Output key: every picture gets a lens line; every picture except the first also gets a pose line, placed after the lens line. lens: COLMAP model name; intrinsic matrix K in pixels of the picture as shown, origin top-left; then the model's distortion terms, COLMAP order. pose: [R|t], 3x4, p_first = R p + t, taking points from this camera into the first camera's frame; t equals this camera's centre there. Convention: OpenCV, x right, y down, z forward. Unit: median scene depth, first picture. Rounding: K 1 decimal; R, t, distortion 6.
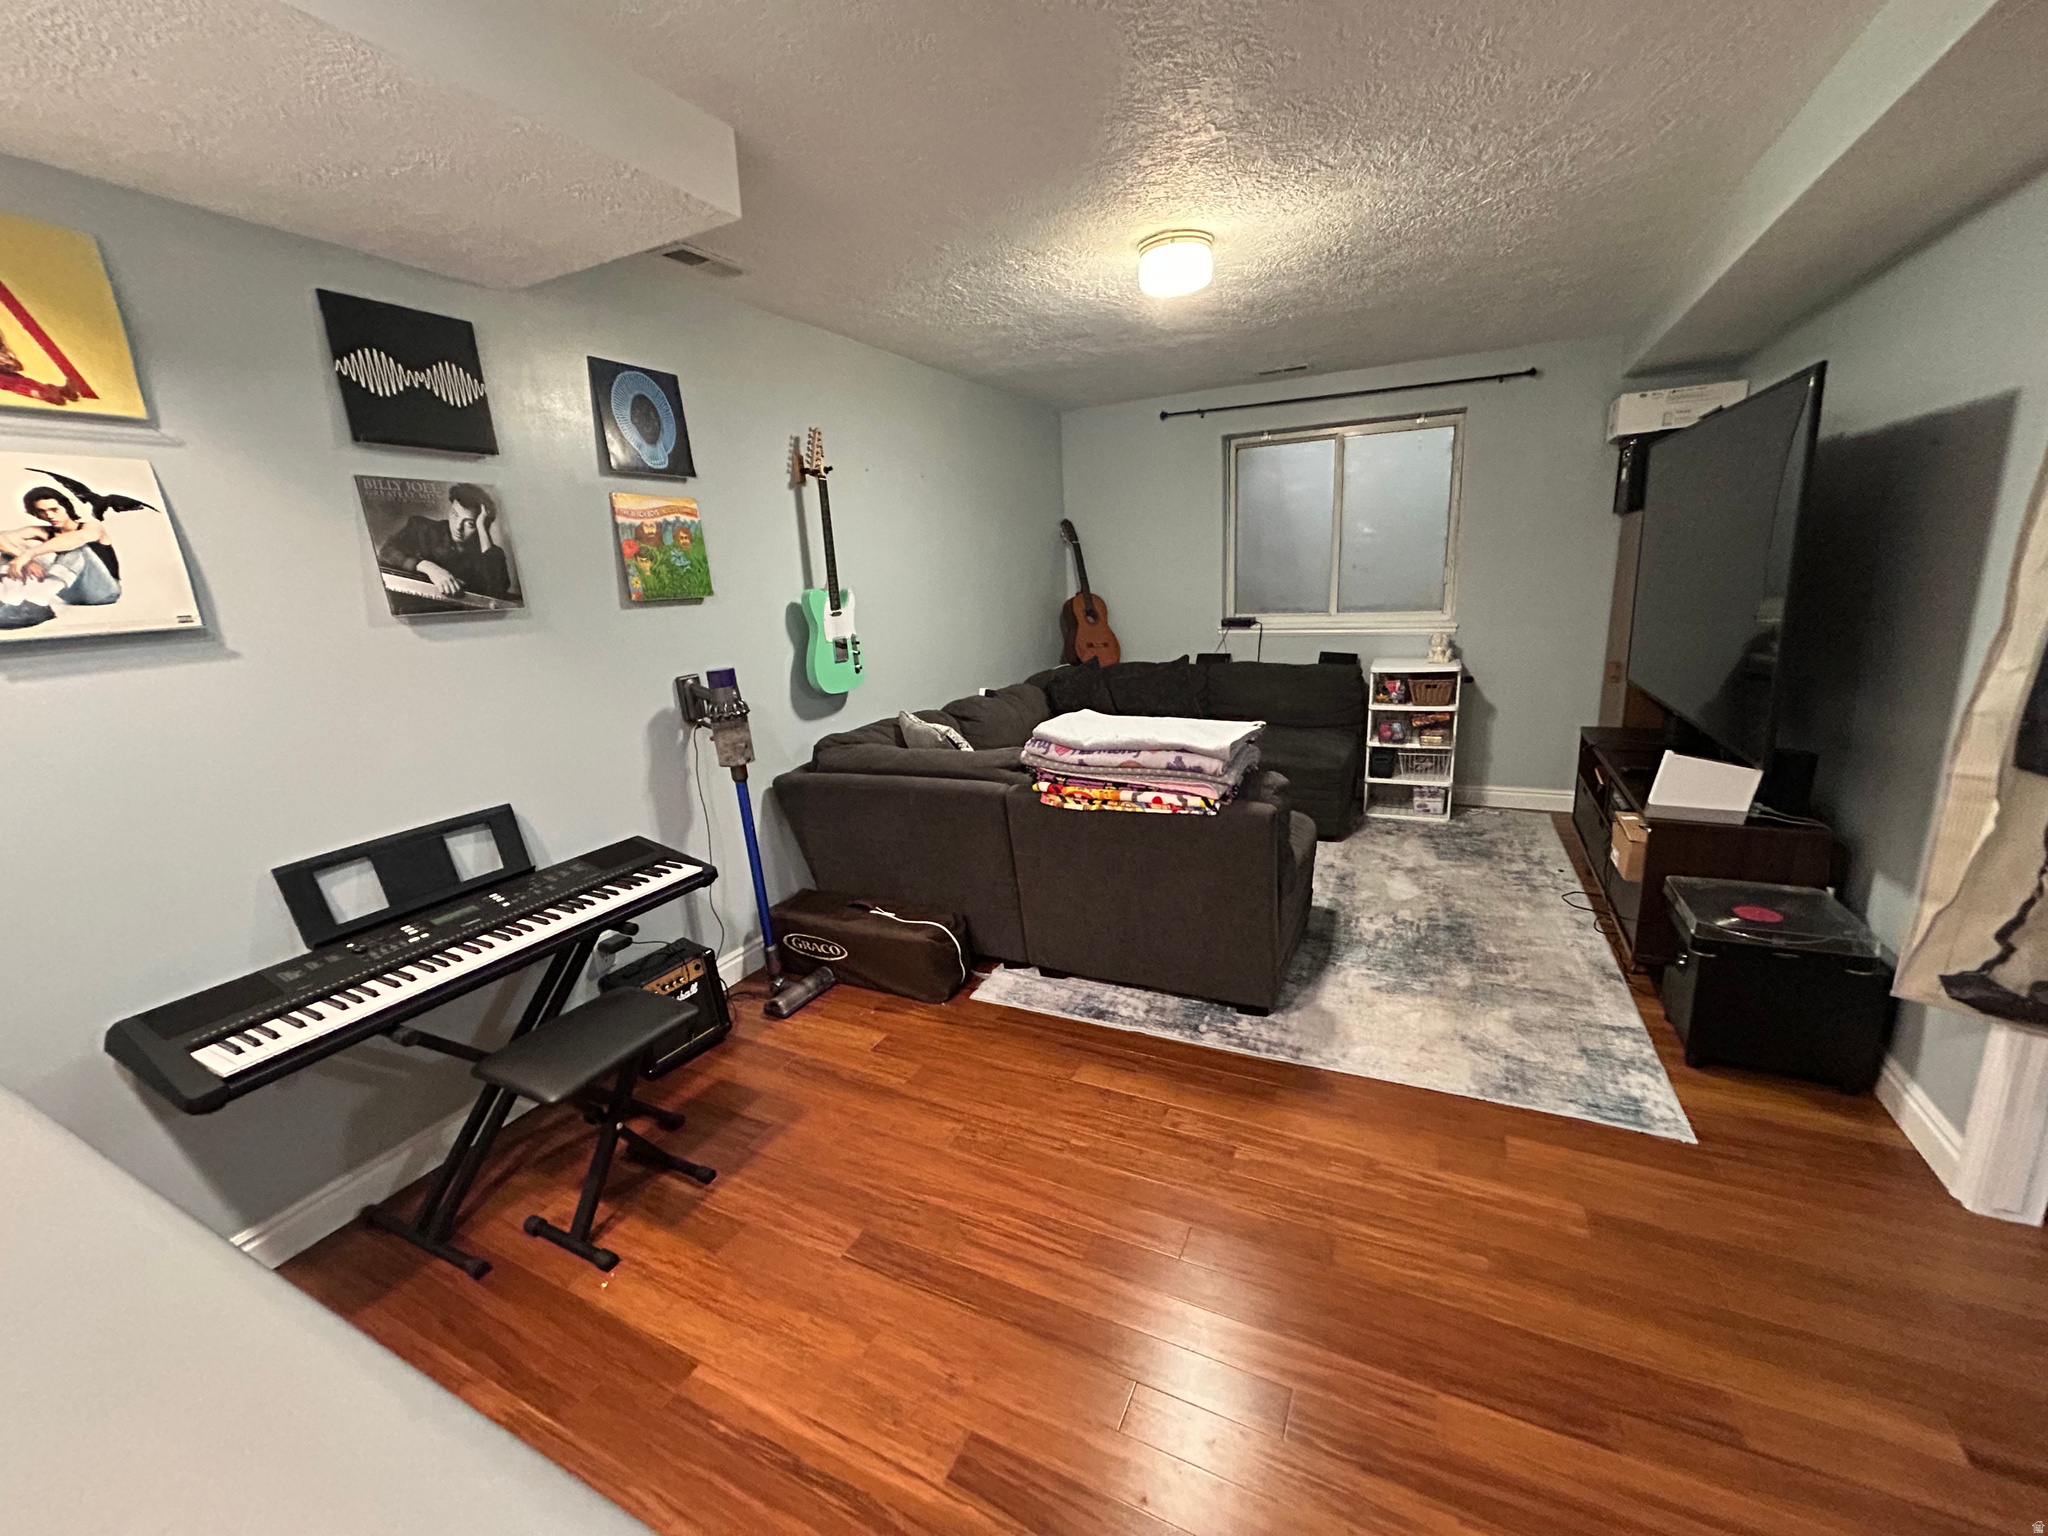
lens RADIAL K [[820.9, 0, 1028.9], [0, 820.9, 767.2], [0, 0, 1]] dist [-0.001033, -0.000085]
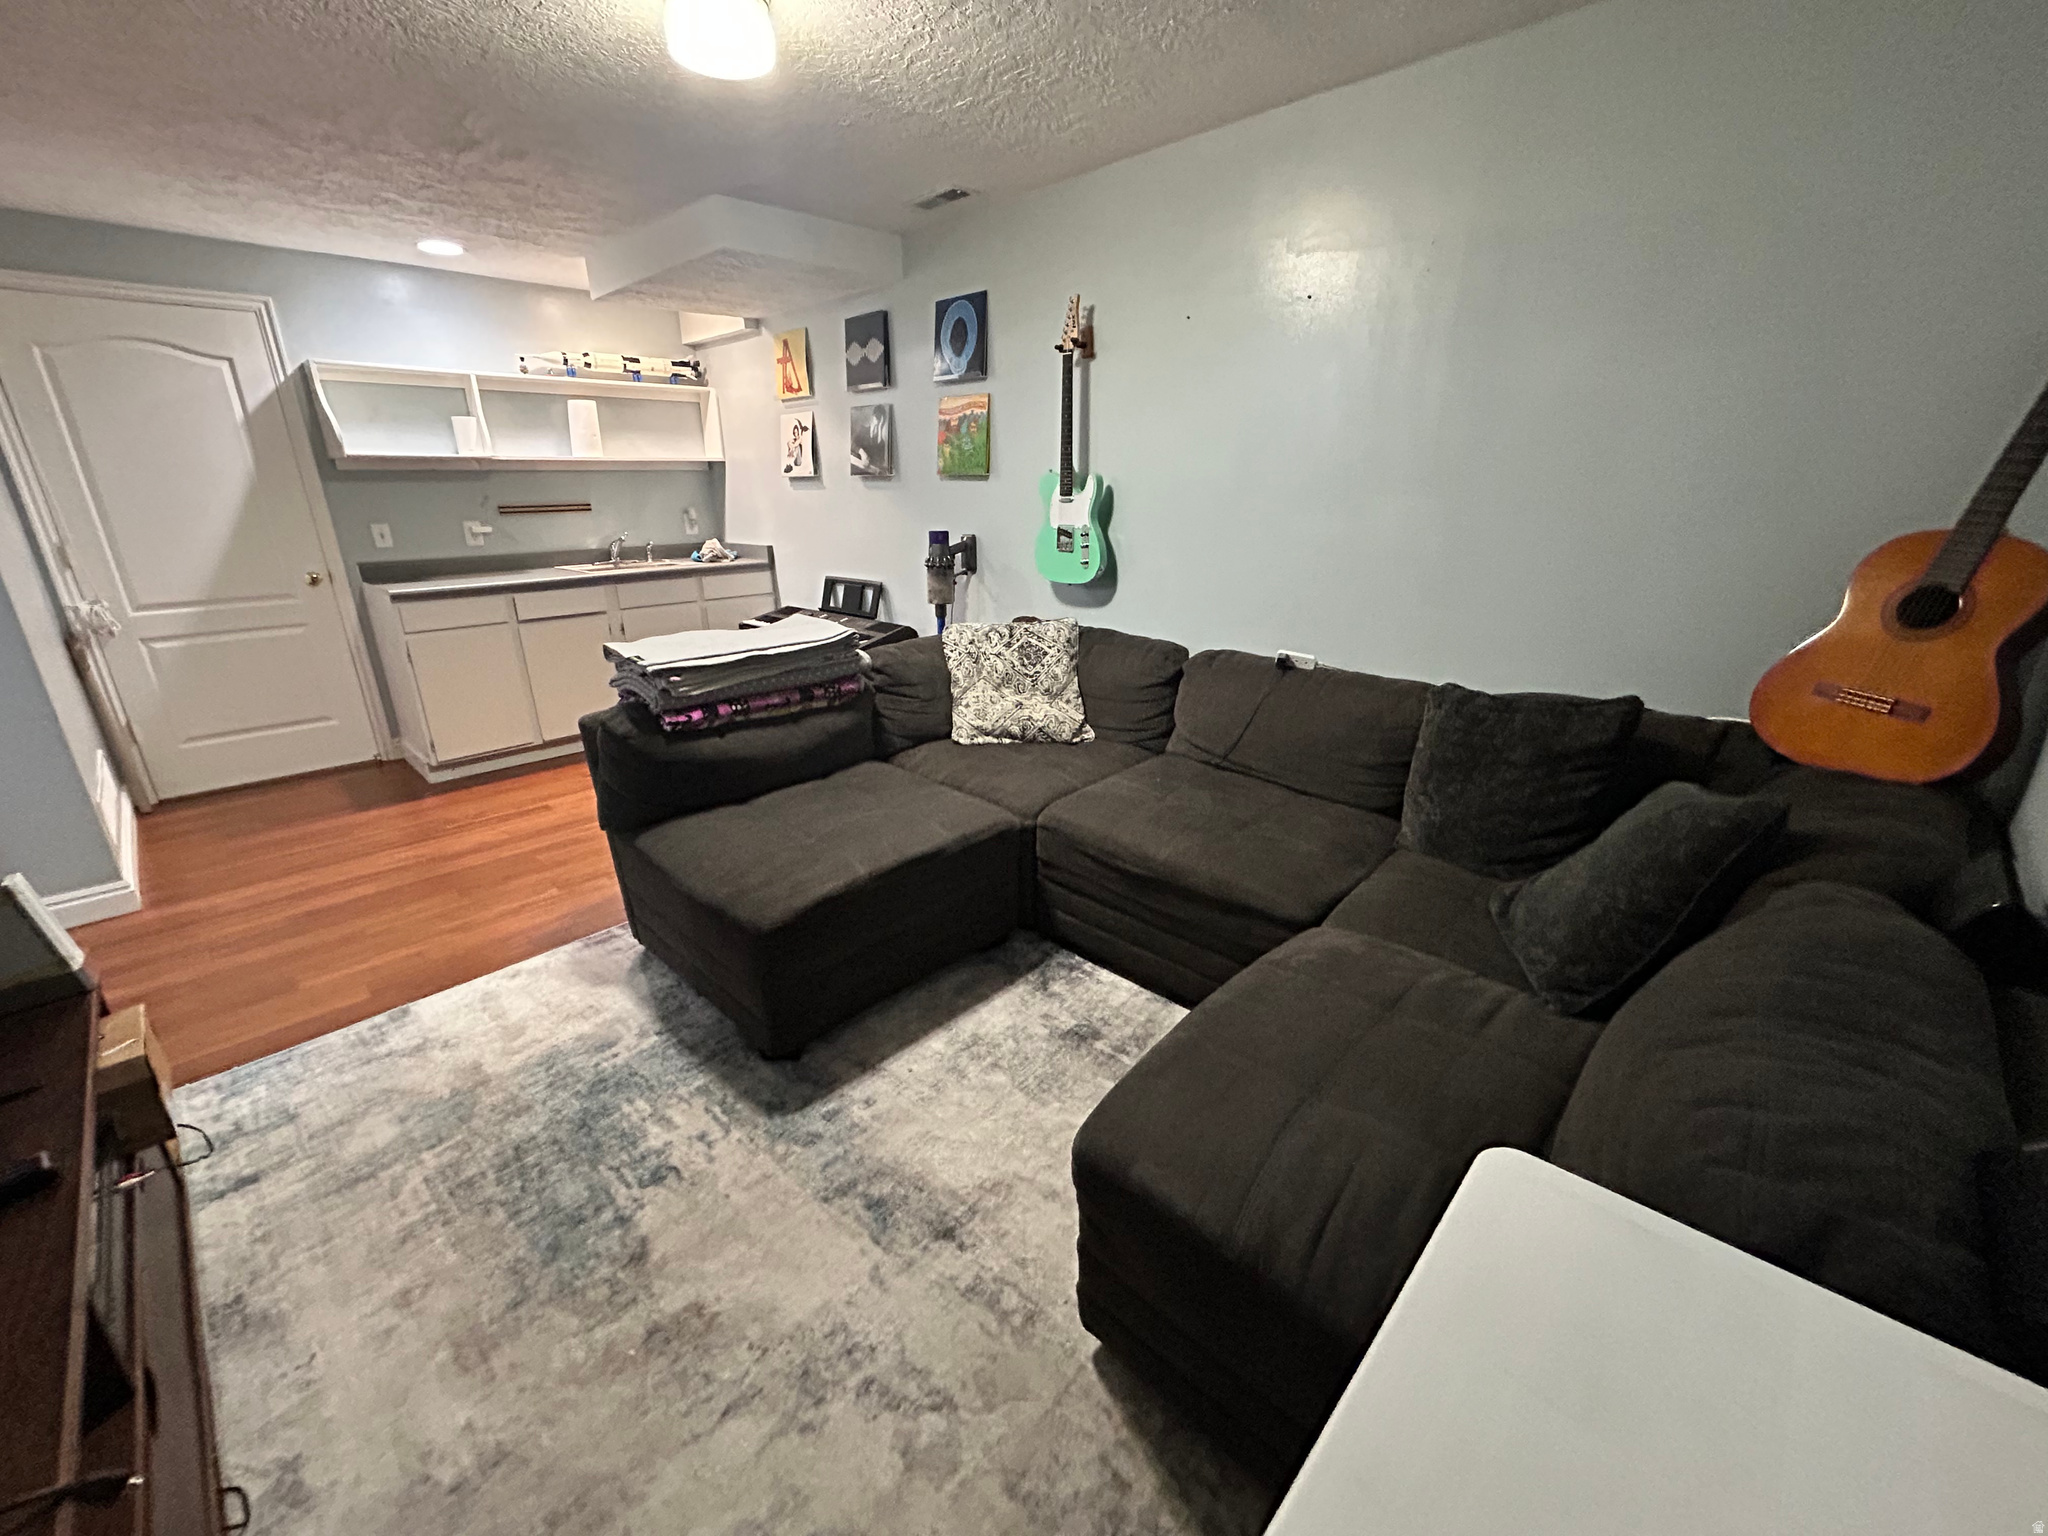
lens RADIAL K [[820.9, 0, 1025.5], [0, 820.9, 770.5], [0, 0, 1]] dist [-0.001033, -0.000085]
pose [[-0.301443, 0.367962, -0.879622, 0.995548], [-0.200595, 0.877414, 0.435782, -0.423376], [0.932145, 0.307812, -0.190679, 1.640264]]
